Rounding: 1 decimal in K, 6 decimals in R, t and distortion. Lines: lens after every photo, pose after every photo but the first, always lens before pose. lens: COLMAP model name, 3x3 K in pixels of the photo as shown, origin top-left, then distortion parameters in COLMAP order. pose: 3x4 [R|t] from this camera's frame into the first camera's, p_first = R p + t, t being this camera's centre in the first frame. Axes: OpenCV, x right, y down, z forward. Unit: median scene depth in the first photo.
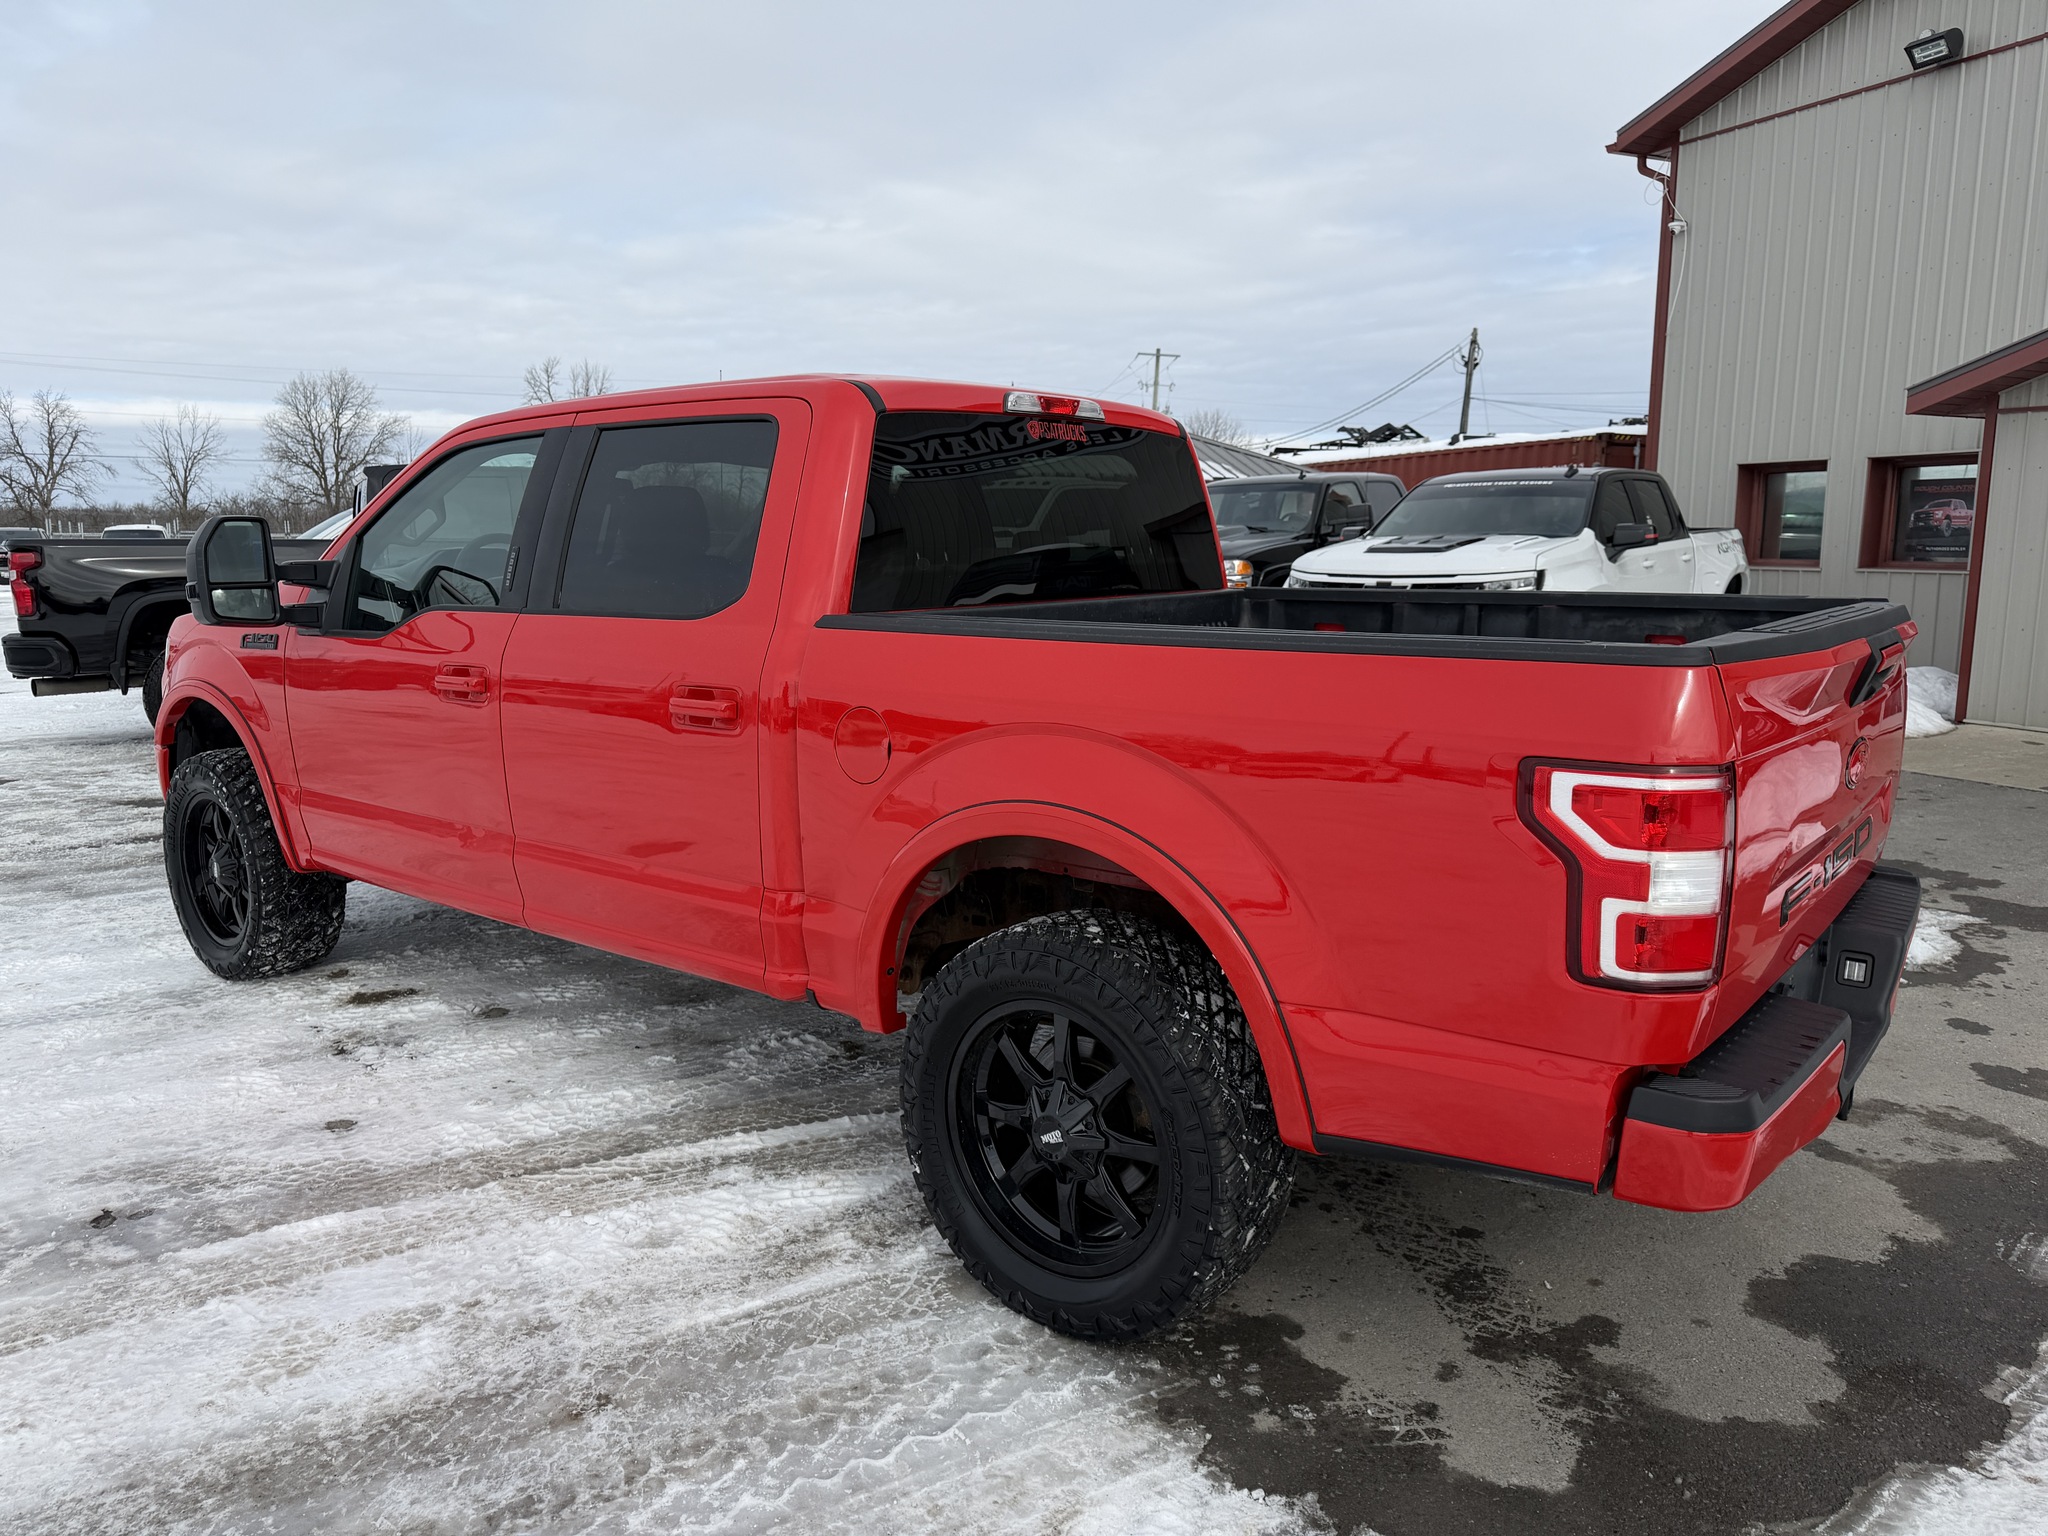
lens RADIAL K [[1435.6, 0, 1034.2], [0, 1435.6, 795.1], [0, 0, 1]] dist [0.032169, -0.044511]
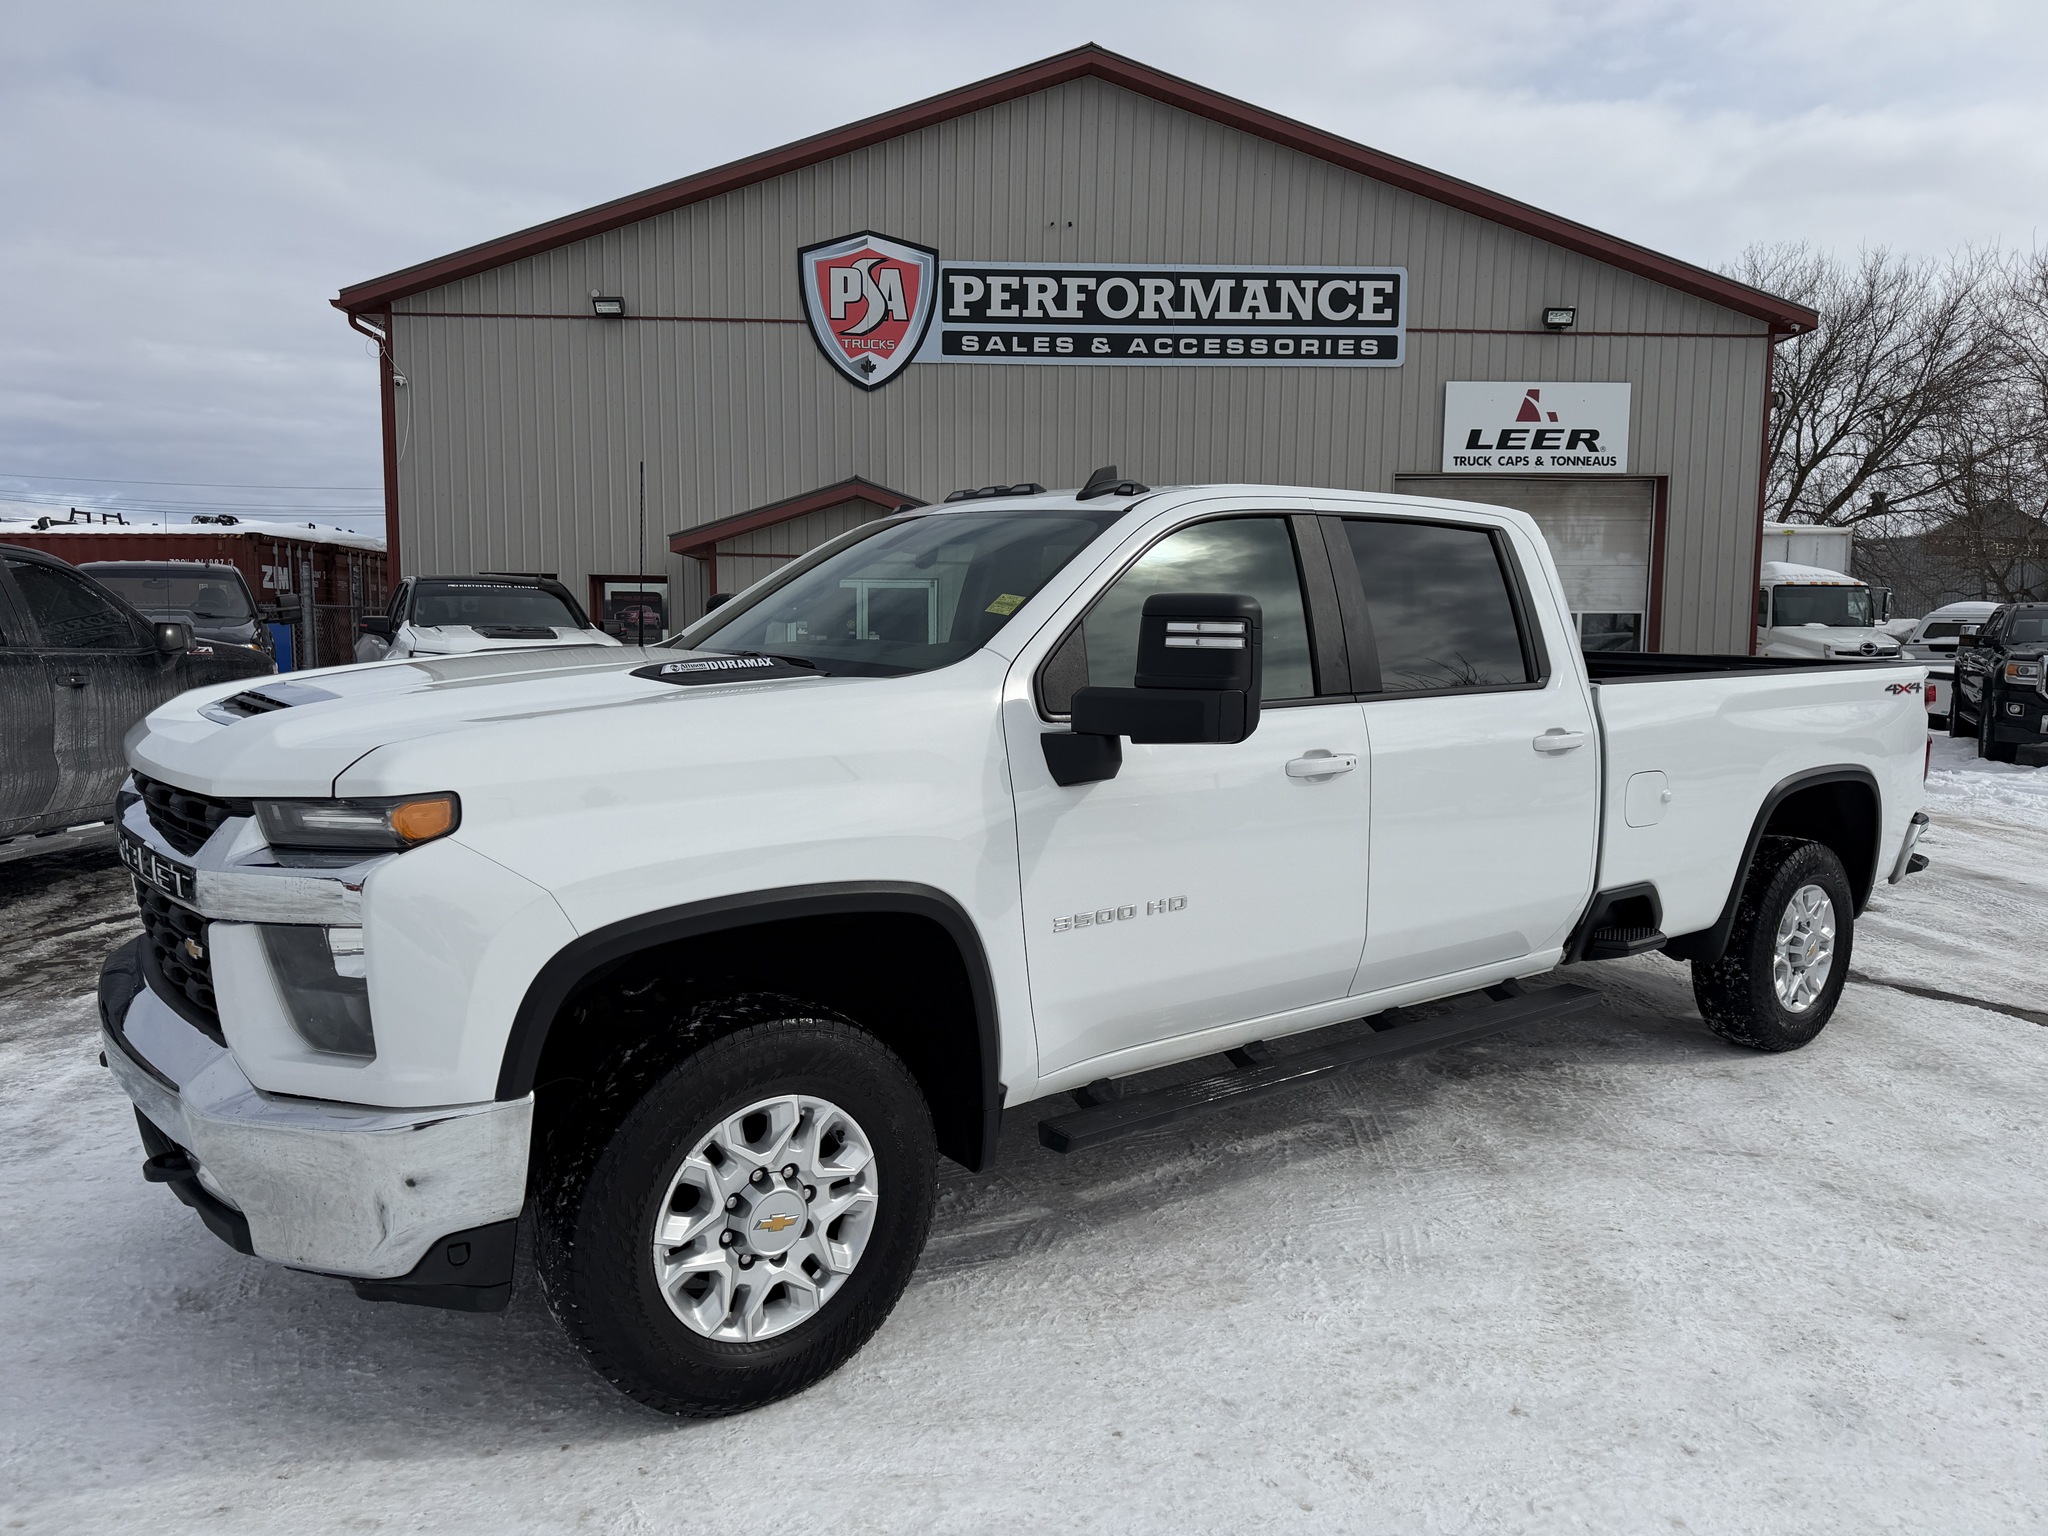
lens RADIAL K [[1433.4, 0, 1024.0], [0, 1433.4, 768.0], [0, 0, 1]] dist [0.117388, -0.170030]
pose [[0.390121, -0.079916, 0.917289, -0.789307], [0.153224, 0.987970, 0.020909, -0.010557], [-0.907925, 0.132393, 0.397673, 0.081127]]
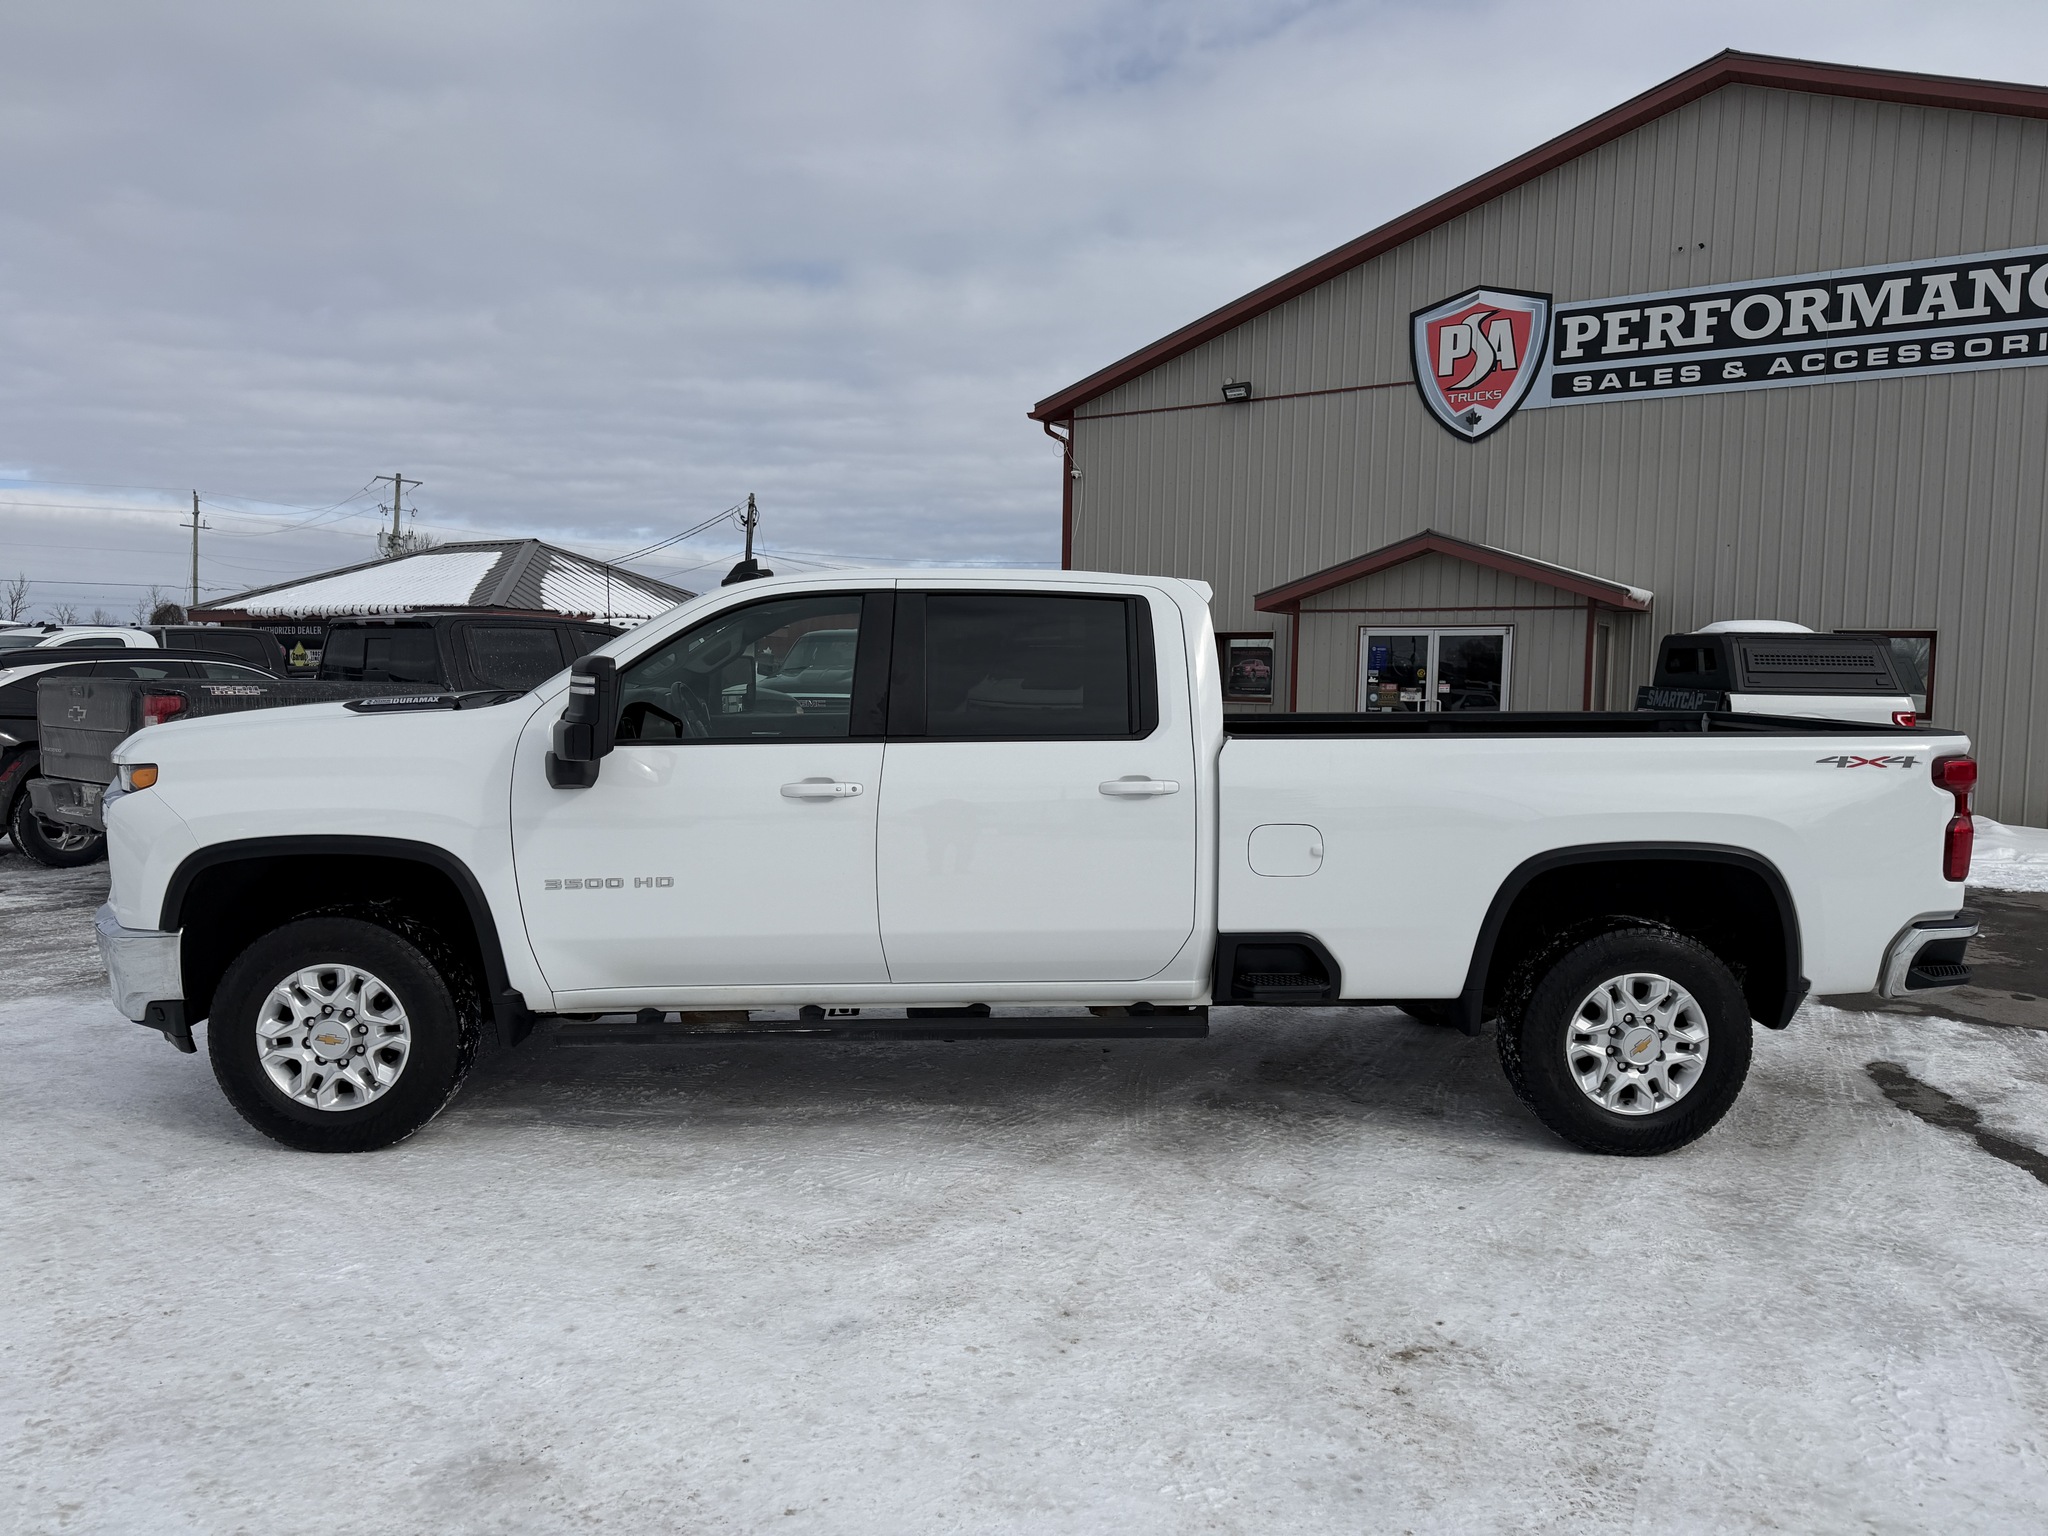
lens RADIAL K [[1445.2, 0, 1026.7], [0, 1445.2, 759.9], [0, 0, 1]] dist [0.035060, -0.030765]
pose [[0.842933, -0.016911, 0.537753, -0.608668], [0.076905, 0.993029, -0.089321, 0.047986], [-0.532494, 0.116647, 0.838357, -0.286212]]
